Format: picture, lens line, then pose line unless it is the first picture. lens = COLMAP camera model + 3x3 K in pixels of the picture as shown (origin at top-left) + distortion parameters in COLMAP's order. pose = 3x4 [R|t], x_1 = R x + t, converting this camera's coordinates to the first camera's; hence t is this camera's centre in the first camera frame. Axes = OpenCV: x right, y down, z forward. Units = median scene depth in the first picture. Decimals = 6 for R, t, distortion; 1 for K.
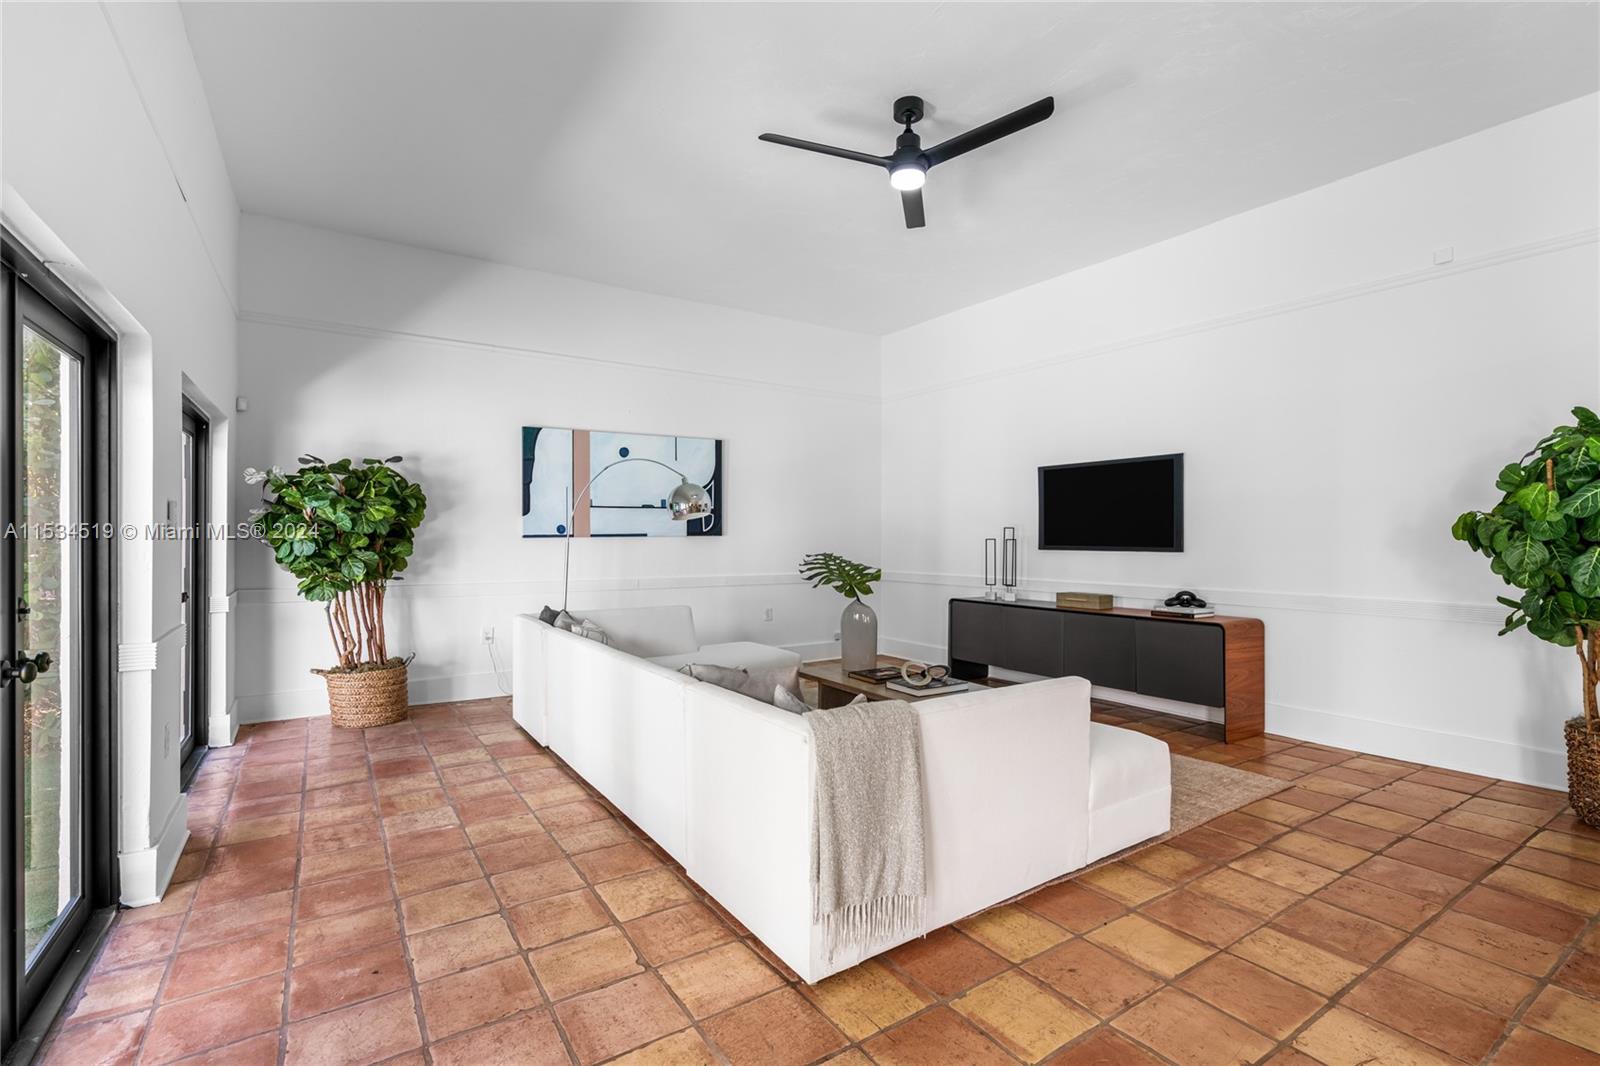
lens RADIAL K [[726.8, 0, 801.6], [0, 726.8, 531.5], [0, 0, 1]] dist [-0.001330, 0.001458]
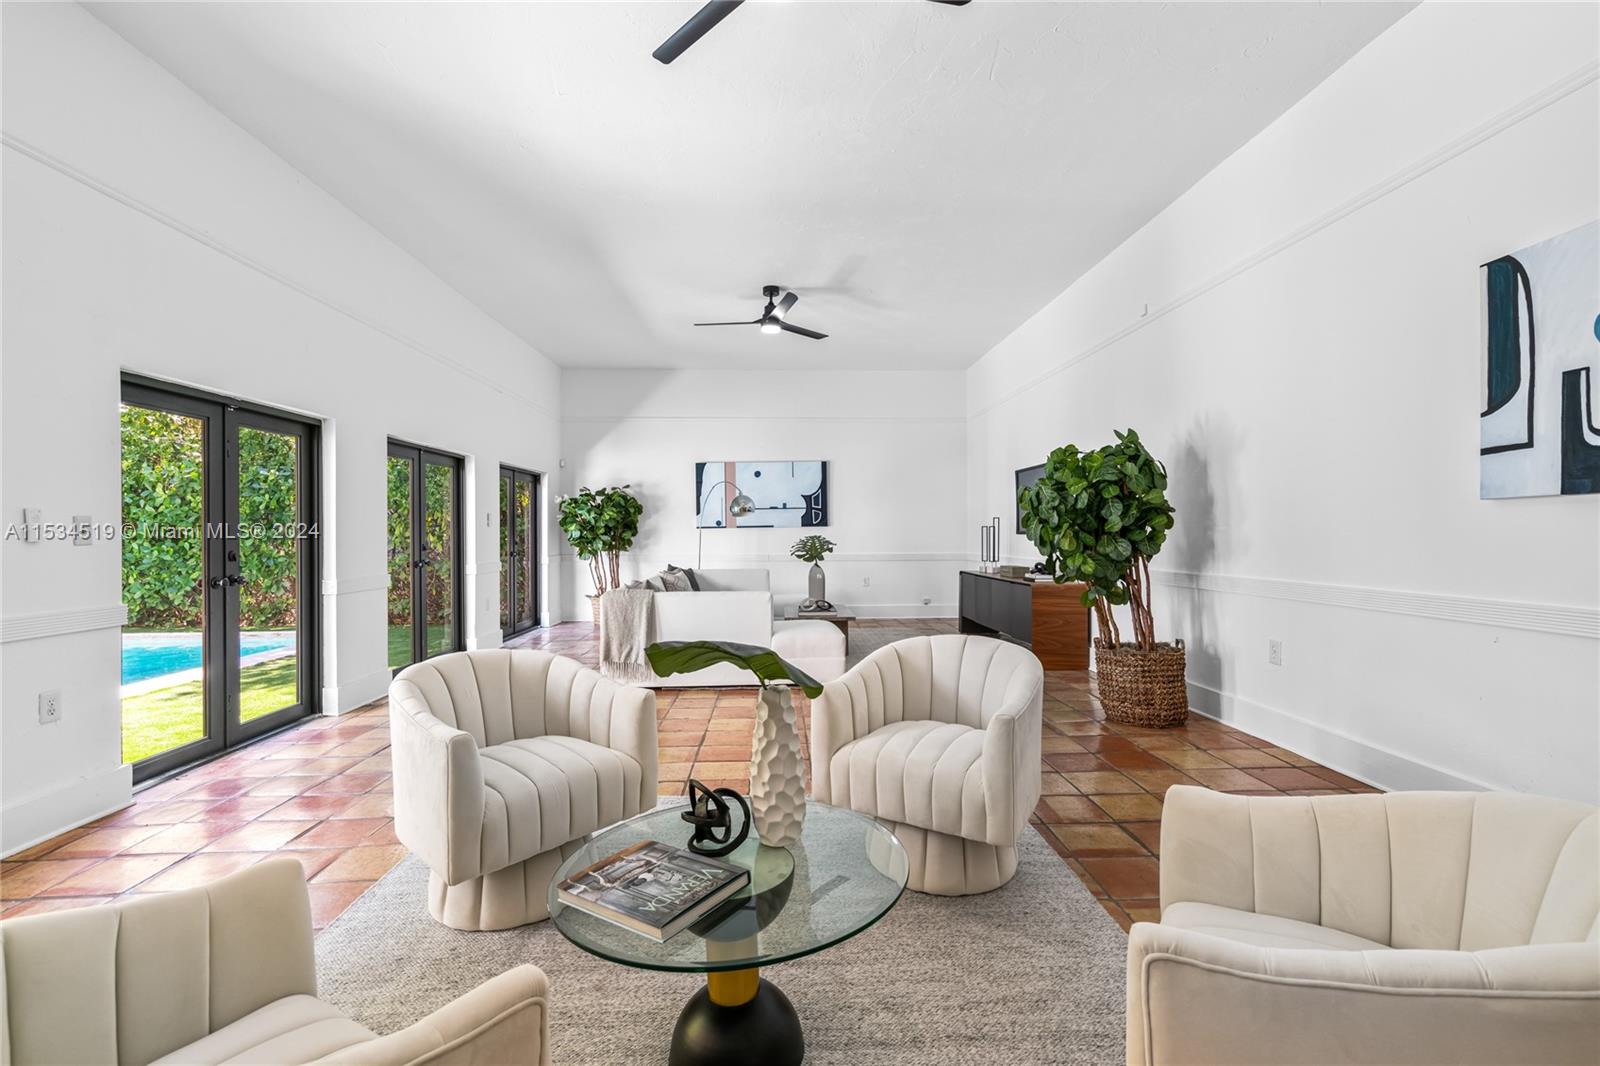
lens RADIAL K [[726.8, 0, 810.4], [0, 726.8, 526.3], [0, 0, 1]] dist [-0.001330, 0.001458]
pose [[0.856634, -0.011346, -0.515799, 0.776771], [0.010360, 0.999935, -0.004790, 0.015682], [0.515820, -0.001241, 0.856696, -0.343436]]
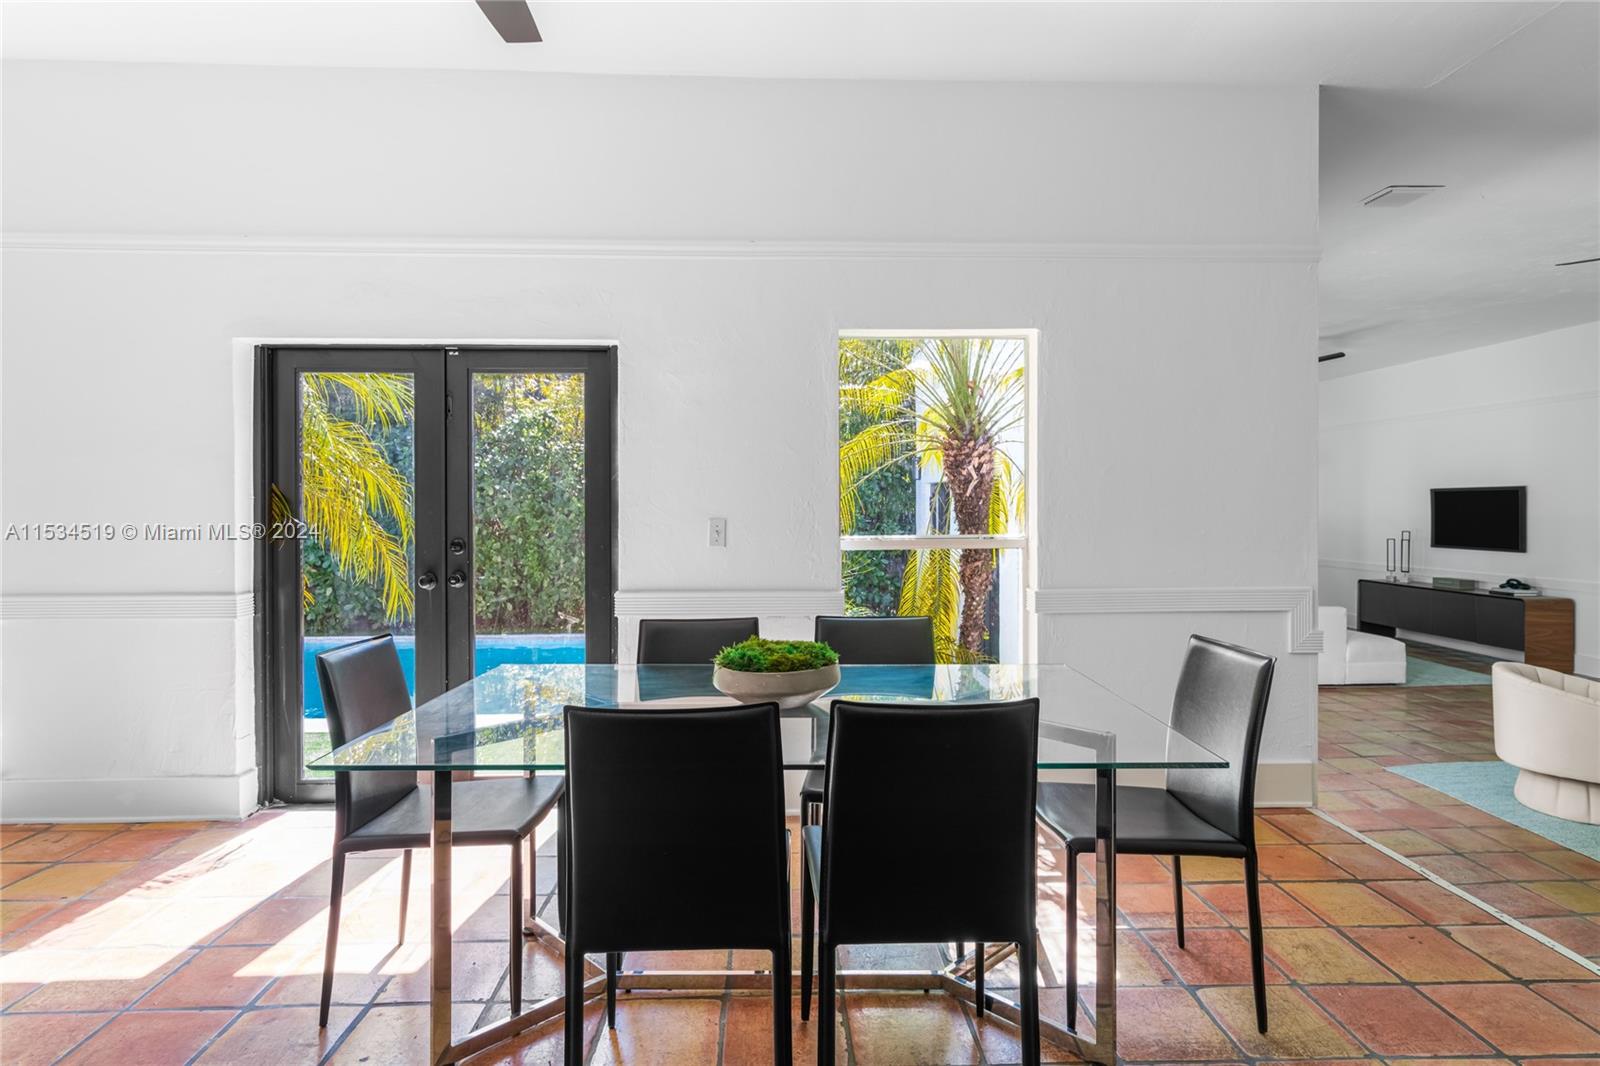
lens RADIAL K [[834.1, 0, 804.8], [0, 834.1, 521.4], [0, 0, 1]] dist [0.001956, 0.000116]
pose [[0.852828, 0.008420, -0.522125, 0.154411], [0.006324, 0.999630, 0.026450, -0.086575], [0.522154, -0.025859, 0.852459, -1.165543]]
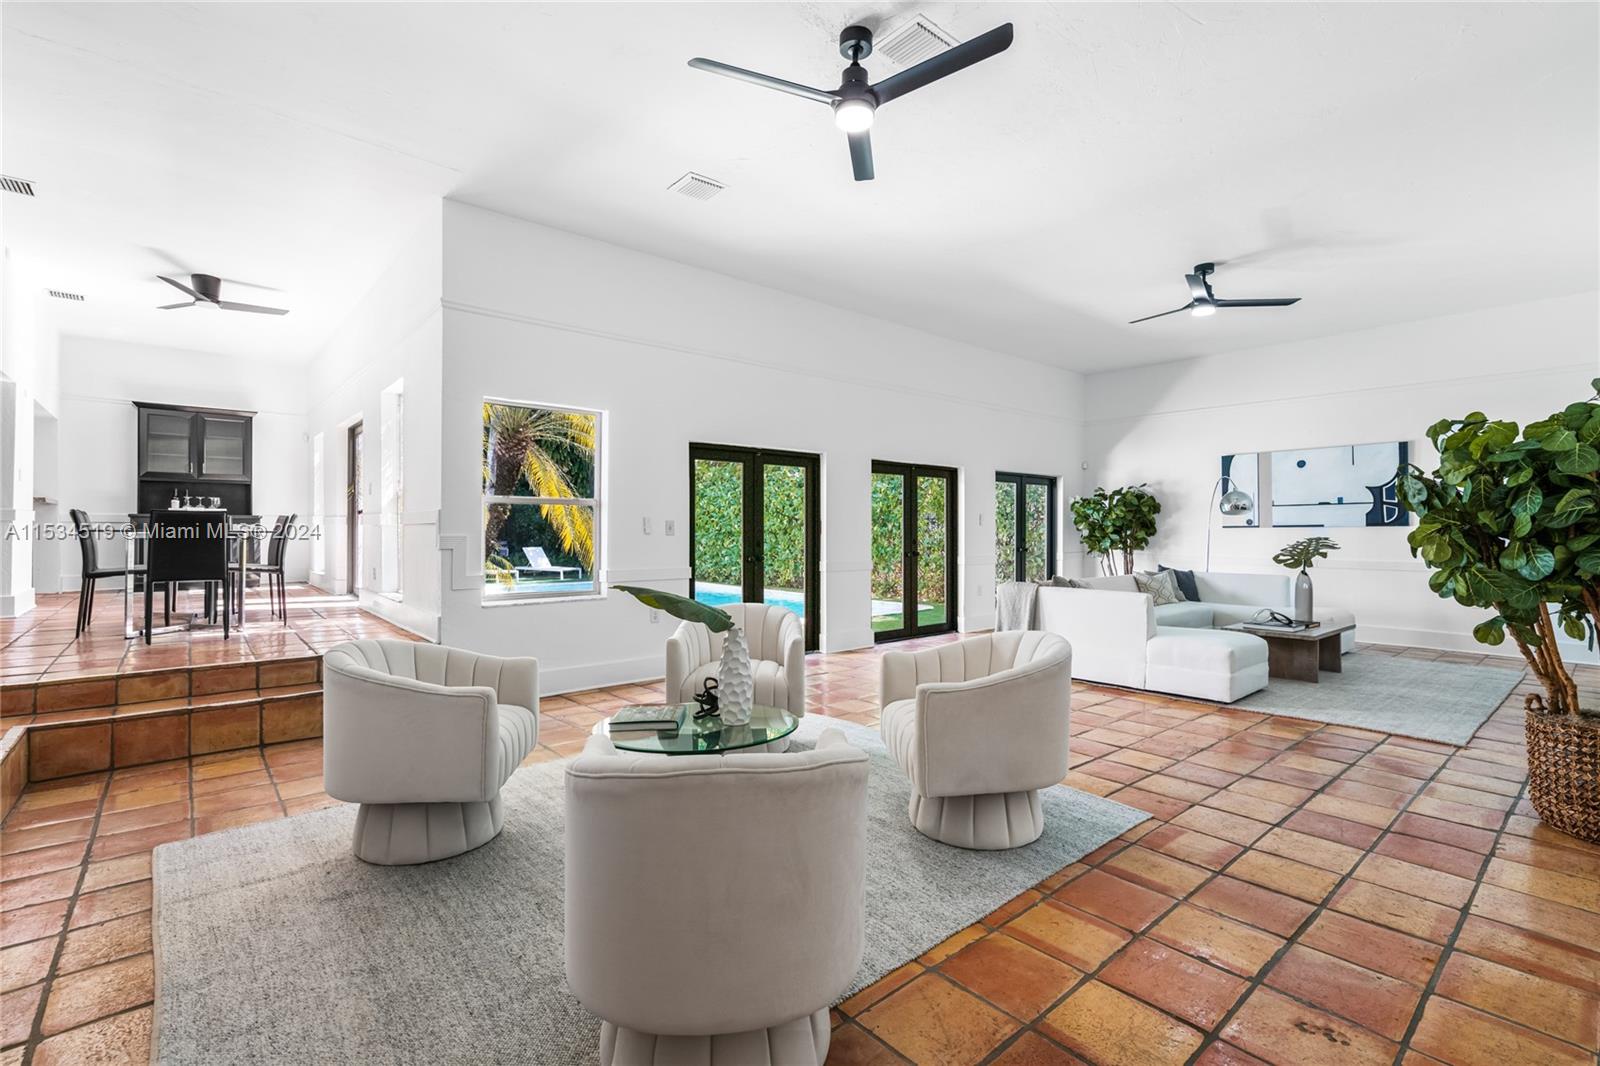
lens RADIAL K [[726.8, 0, 801.7], [0, 726.8, 529.9], [0, 0, 1]] dist [-0.001330, 0.001458]
pose [[0.121157, -0.002525, -0.992630, 1.125208], [0.001315, 0.999996, -0.002383, 0.016475], [0.992632, -0.001016, 0.121160, -0.083292]]
